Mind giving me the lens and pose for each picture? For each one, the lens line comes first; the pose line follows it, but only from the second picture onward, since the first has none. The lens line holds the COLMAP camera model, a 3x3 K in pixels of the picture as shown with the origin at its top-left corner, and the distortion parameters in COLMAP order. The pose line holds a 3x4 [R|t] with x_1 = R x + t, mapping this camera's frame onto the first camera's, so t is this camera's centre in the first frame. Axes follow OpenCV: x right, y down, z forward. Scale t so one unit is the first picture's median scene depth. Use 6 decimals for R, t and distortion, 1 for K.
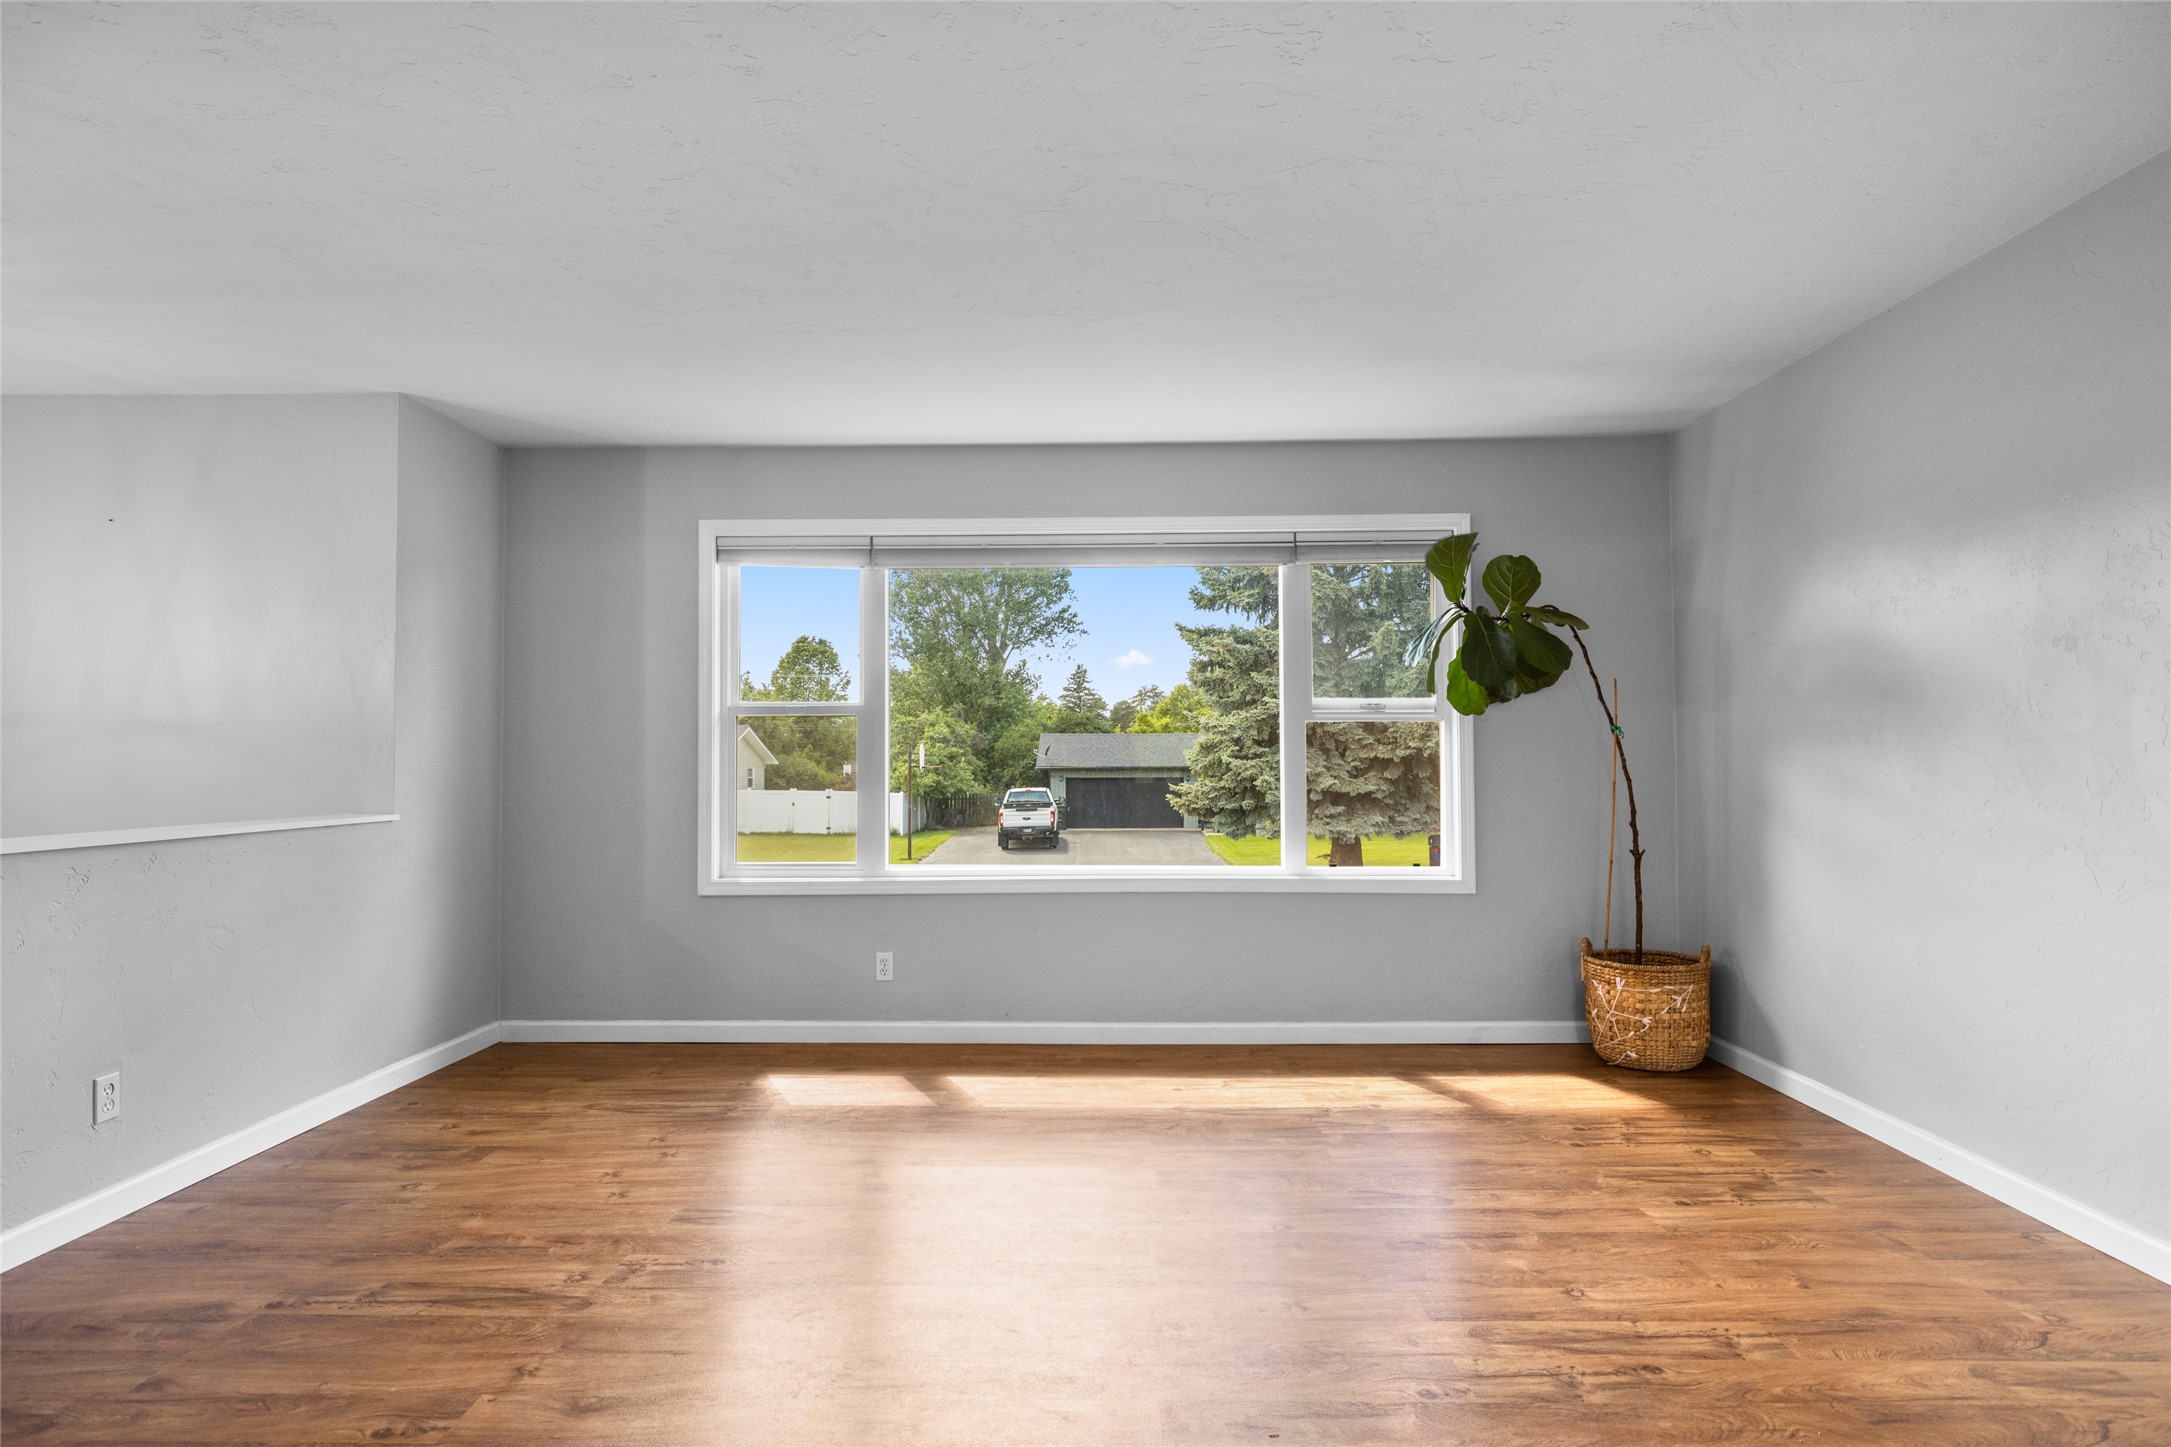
lens RADIAL K [[1174.4, 0, 1082.2], [0, 1174.4, 712.7], [0, 0, 1]] dist [0.001315, -0.000098]
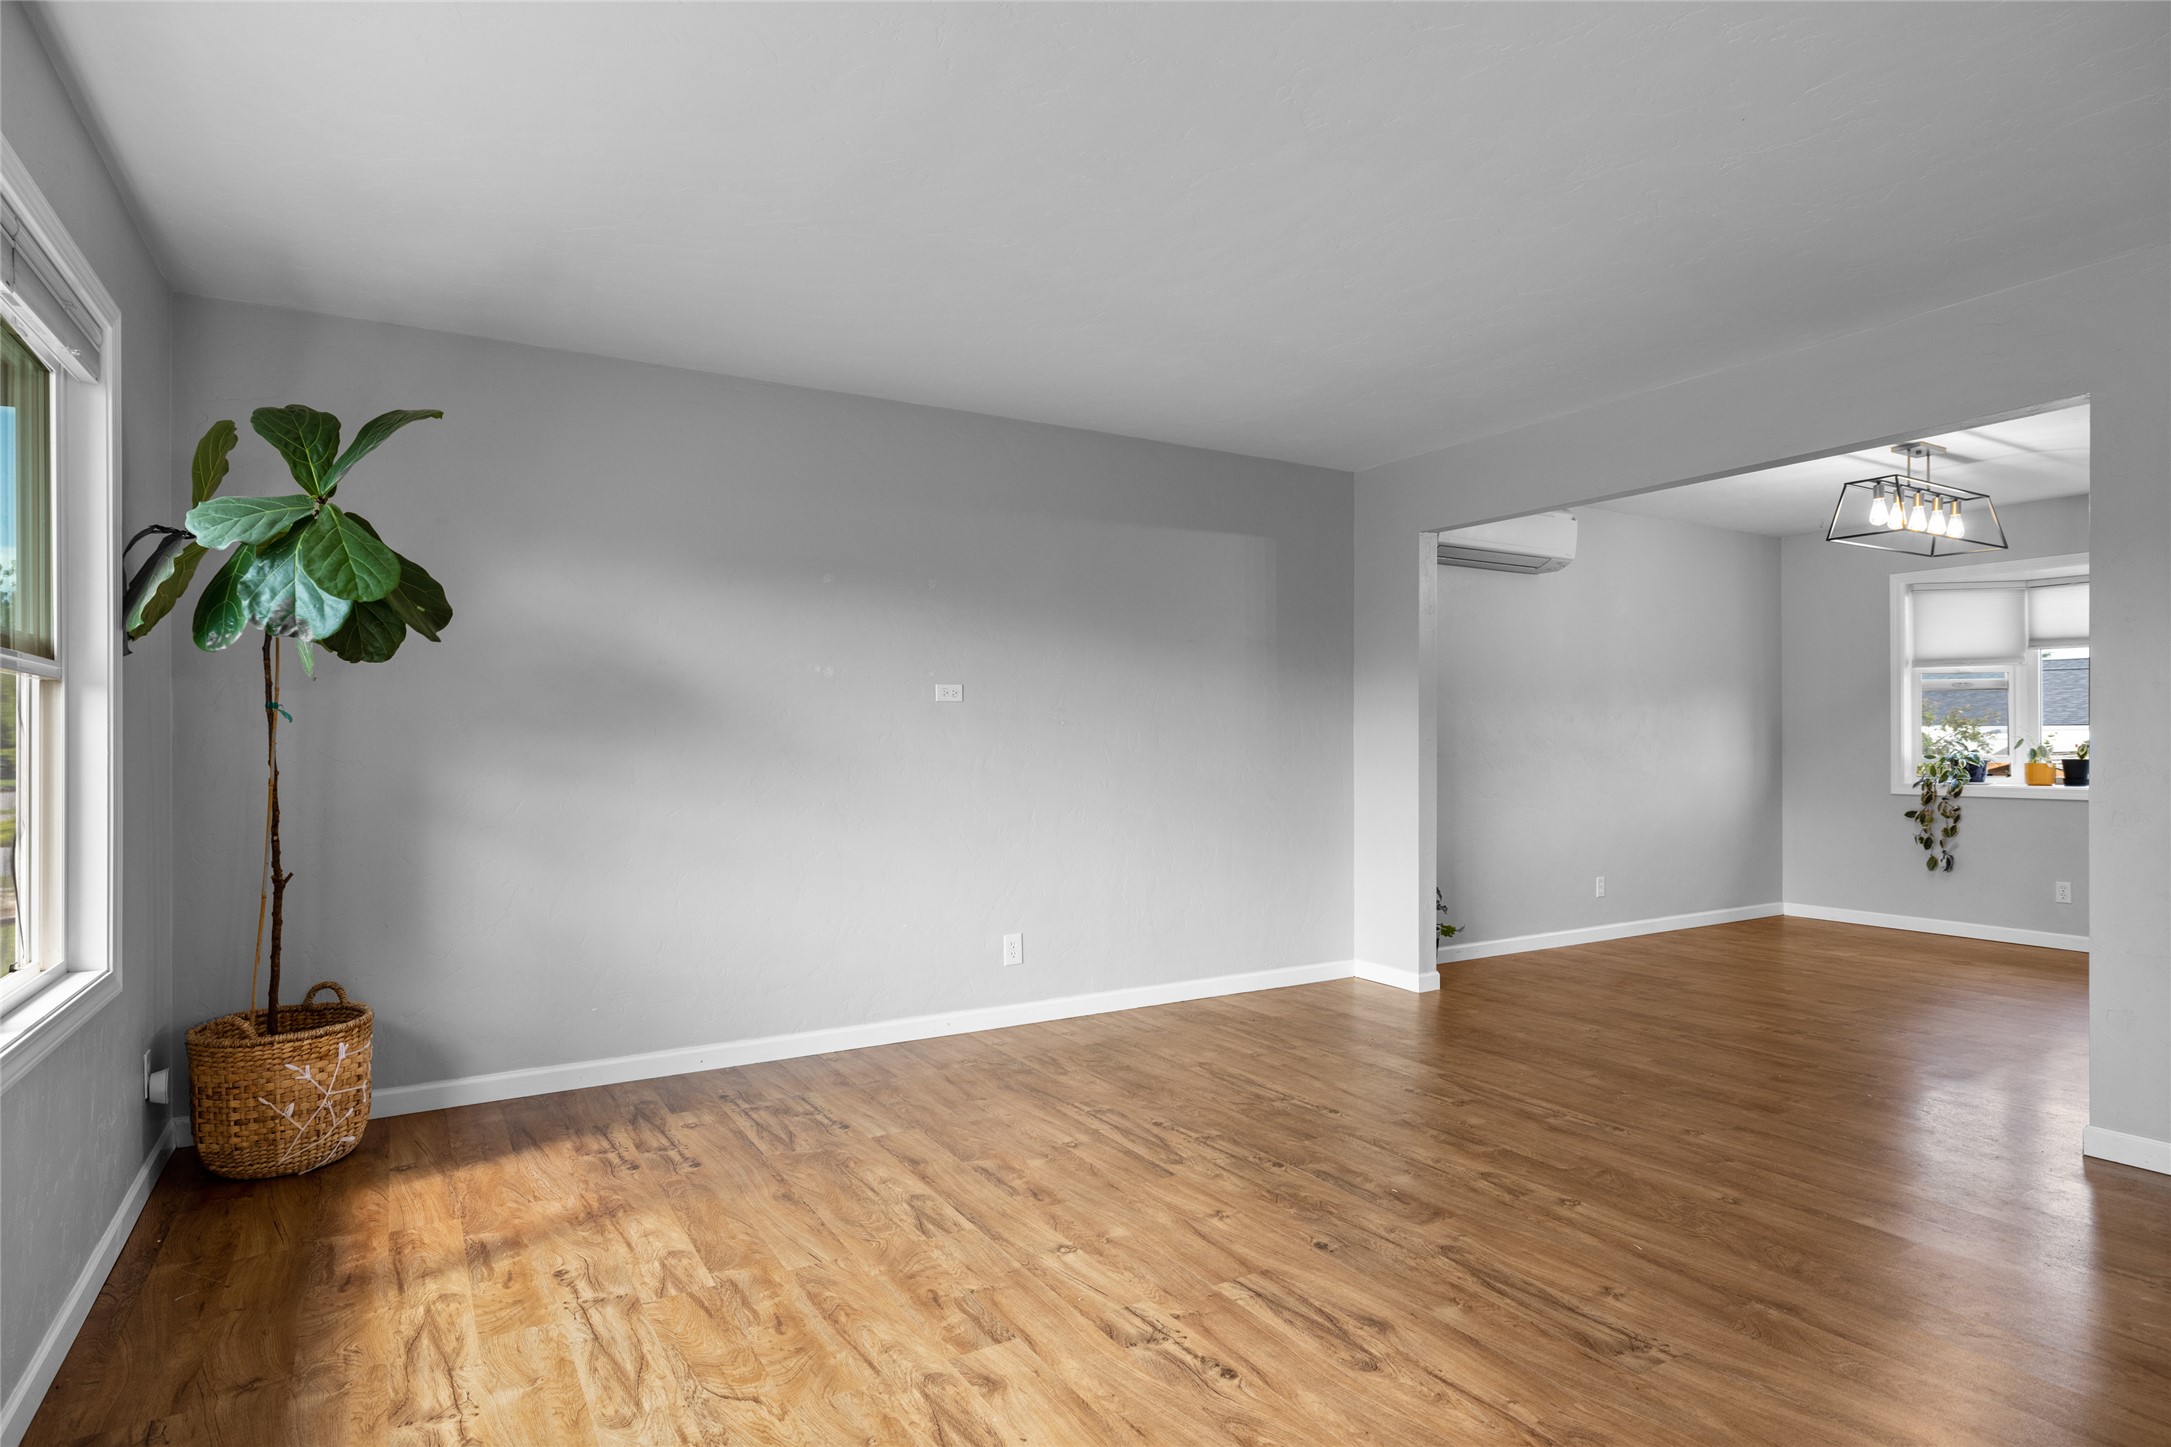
lens RADIAL K [[1155.6, 0, 1078.7], [0, 1155.6, 731.6], [0, 0, 1]] dist [-0.000437, 0.000001]
pose [[-0.521238, 0.010011, 0.853353, -0.466700], [-0.025996, 0.999281, -0.027601, 0.040637], [-0.853016, -0.036570, -0.520603, 1.115096]]
